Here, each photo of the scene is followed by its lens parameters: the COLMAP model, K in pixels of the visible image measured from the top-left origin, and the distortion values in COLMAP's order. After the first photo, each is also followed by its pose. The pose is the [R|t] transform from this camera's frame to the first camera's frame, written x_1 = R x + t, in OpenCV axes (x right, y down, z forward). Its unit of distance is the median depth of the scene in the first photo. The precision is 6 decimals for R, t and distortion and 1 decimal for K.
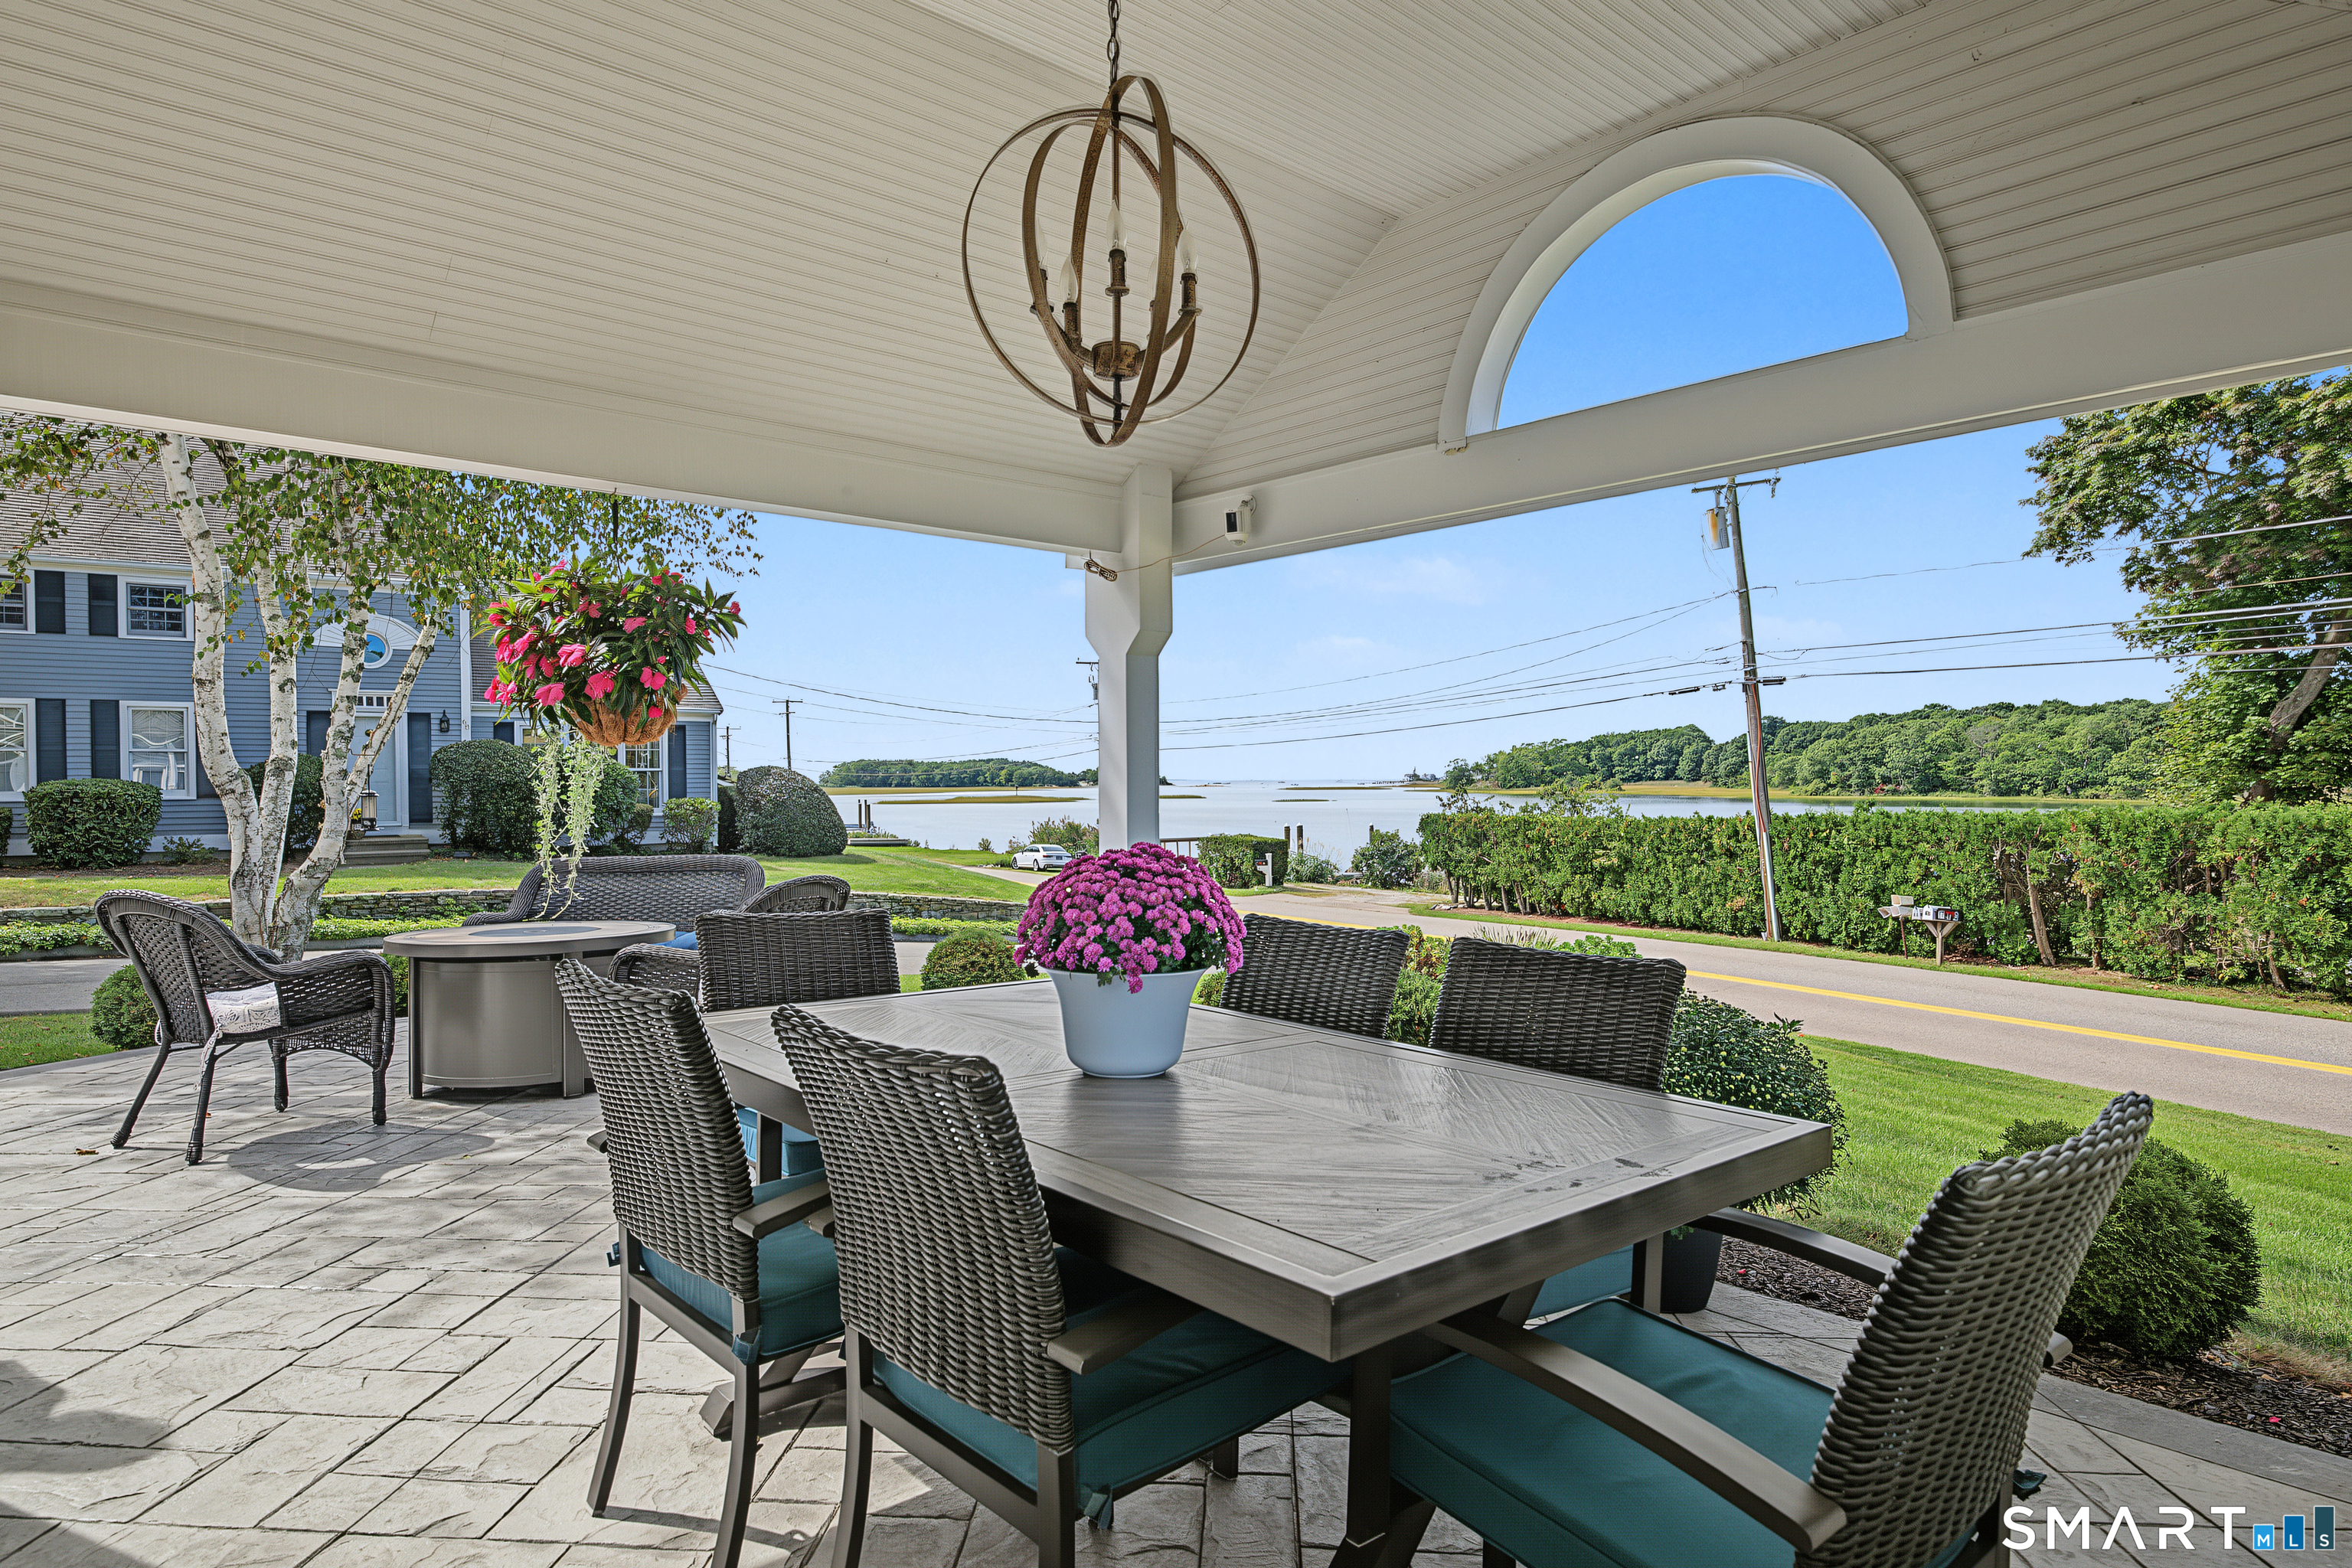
lens RADIAL K [[1325.1, 0, 1158.9], [0, 1325.1, 789.9], [0, 0, 1]] dist [0.008447, -0.000329]
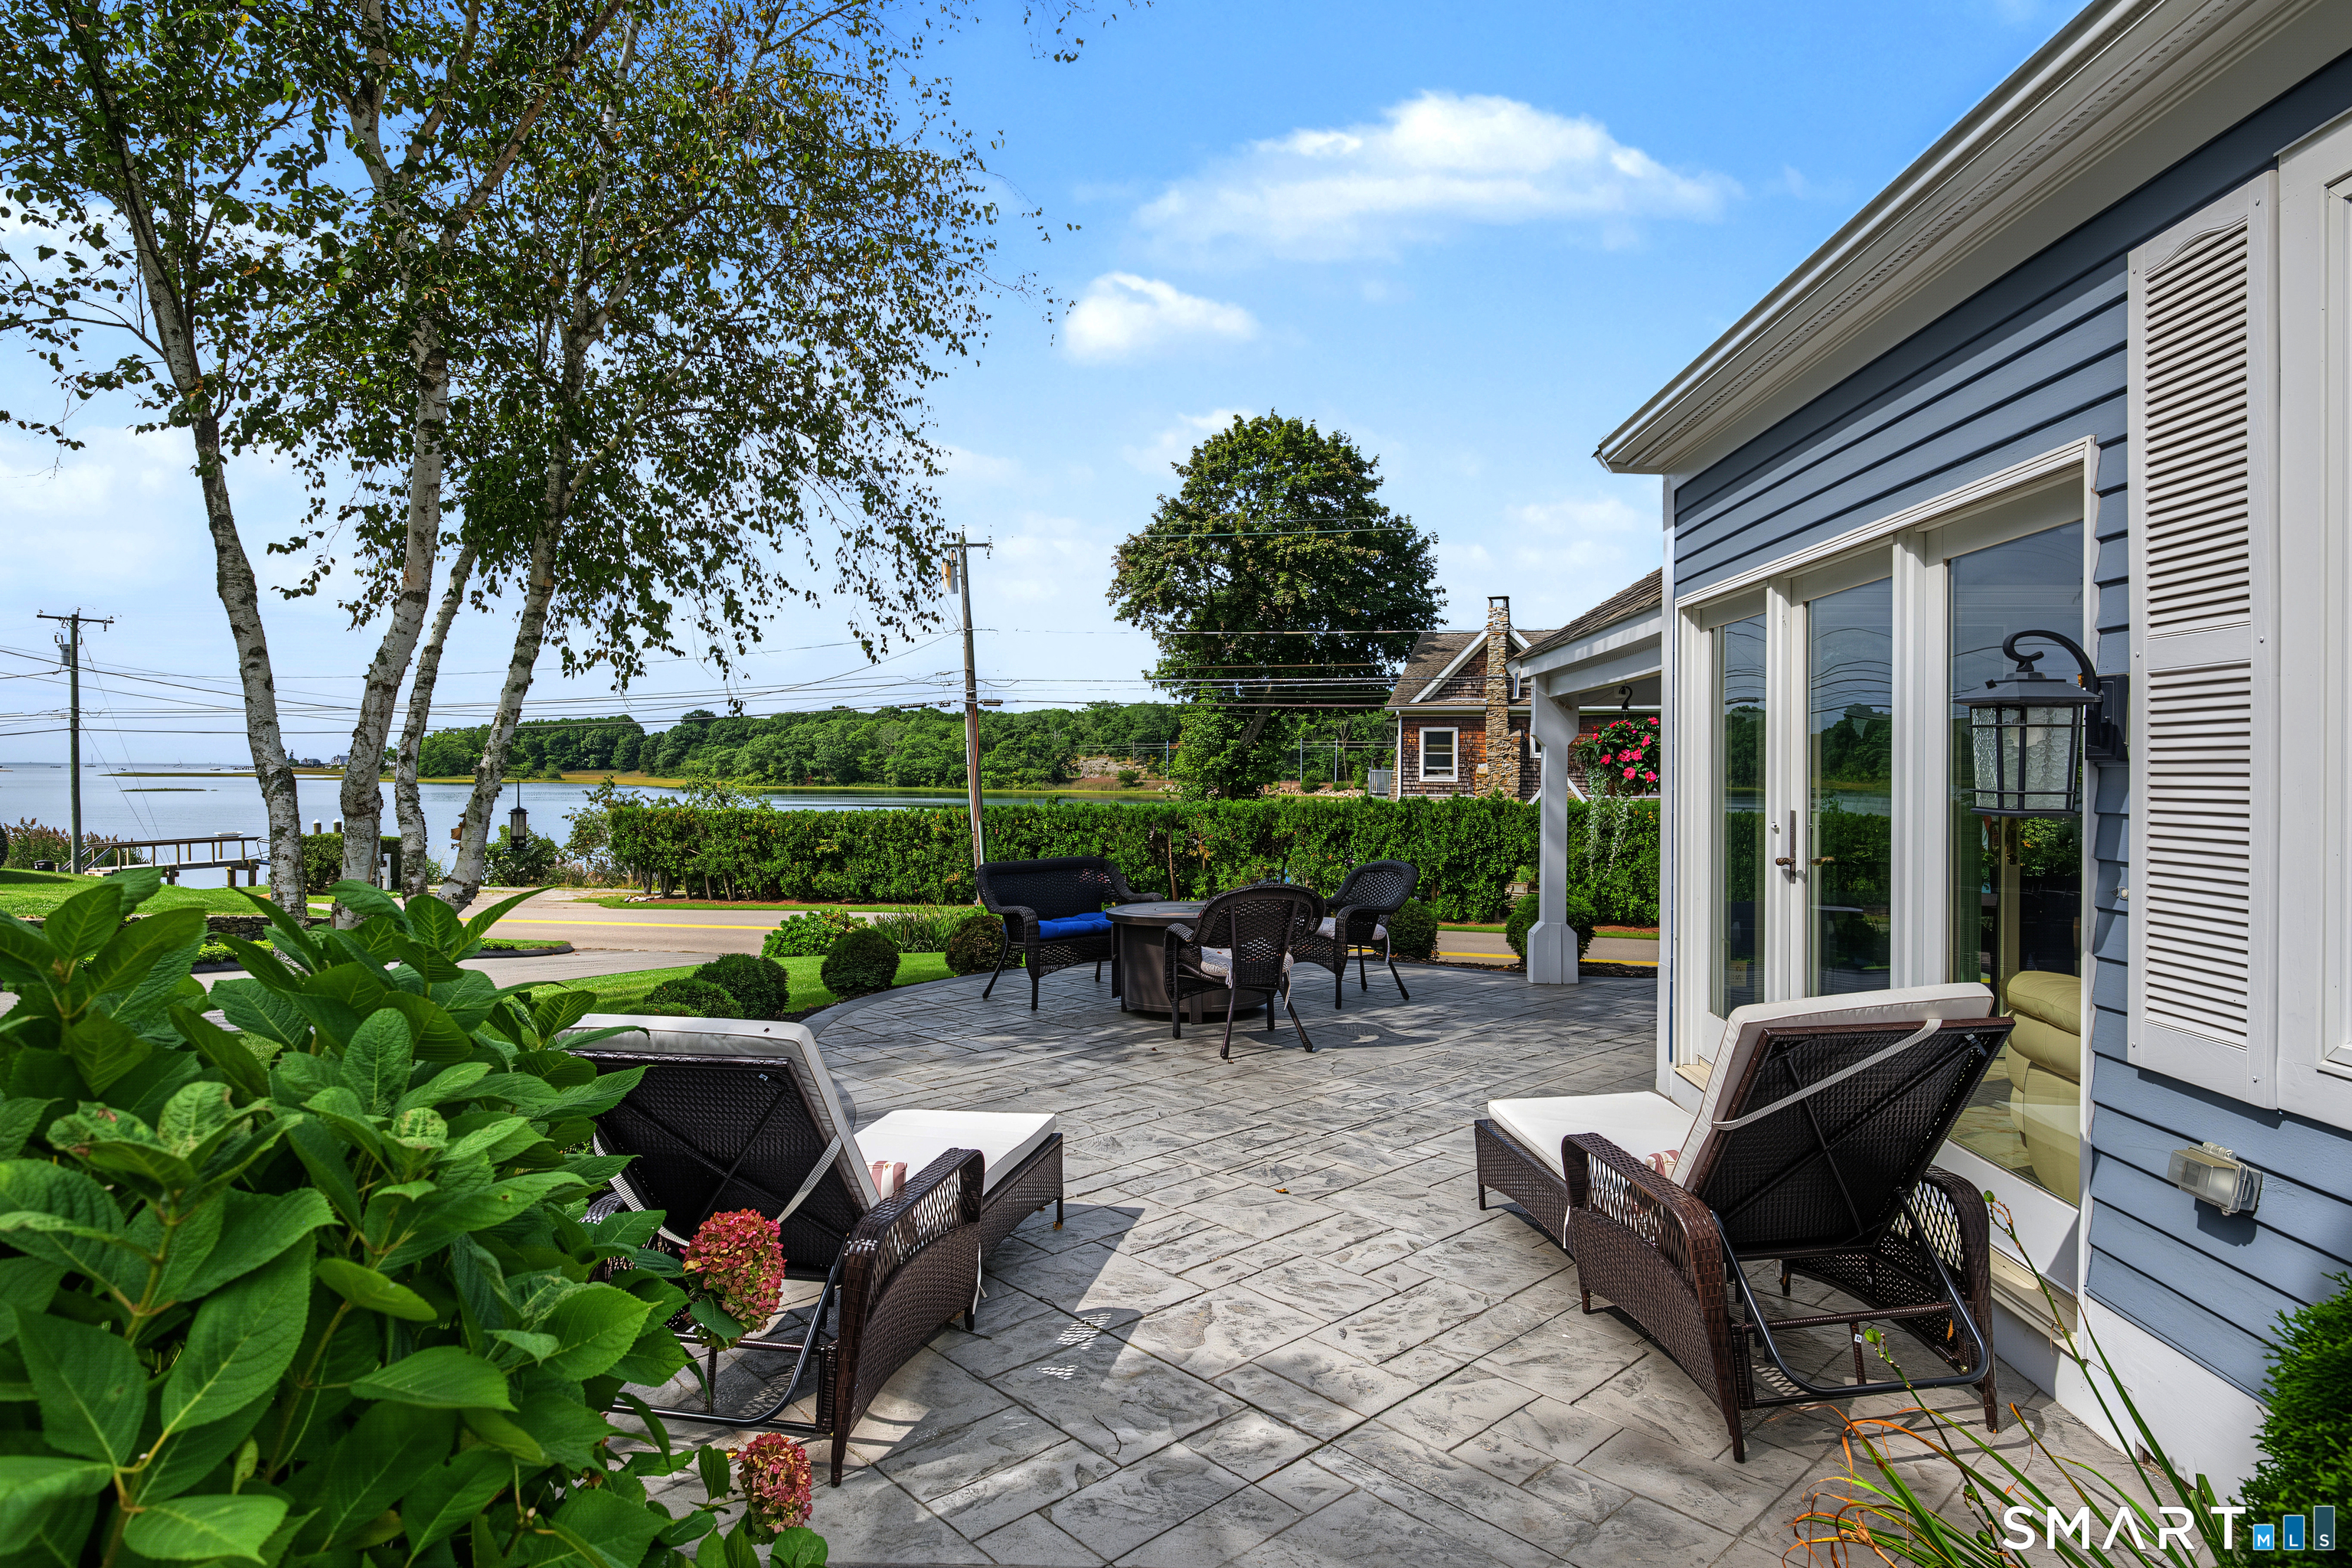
lens RADIAL K [[1325.1, 0, 1158.7], [0, 1325.1, 787.9], [0, 0, 1]] dist [0.008447, -0.000329]
pose [[0.716296, 0.001155, 0.697795, -0.170979], [-0.005669, 0.999975, 0.004164, -0.003620], [-0.697773, -0.006938, 0.716285, -0.016002]]
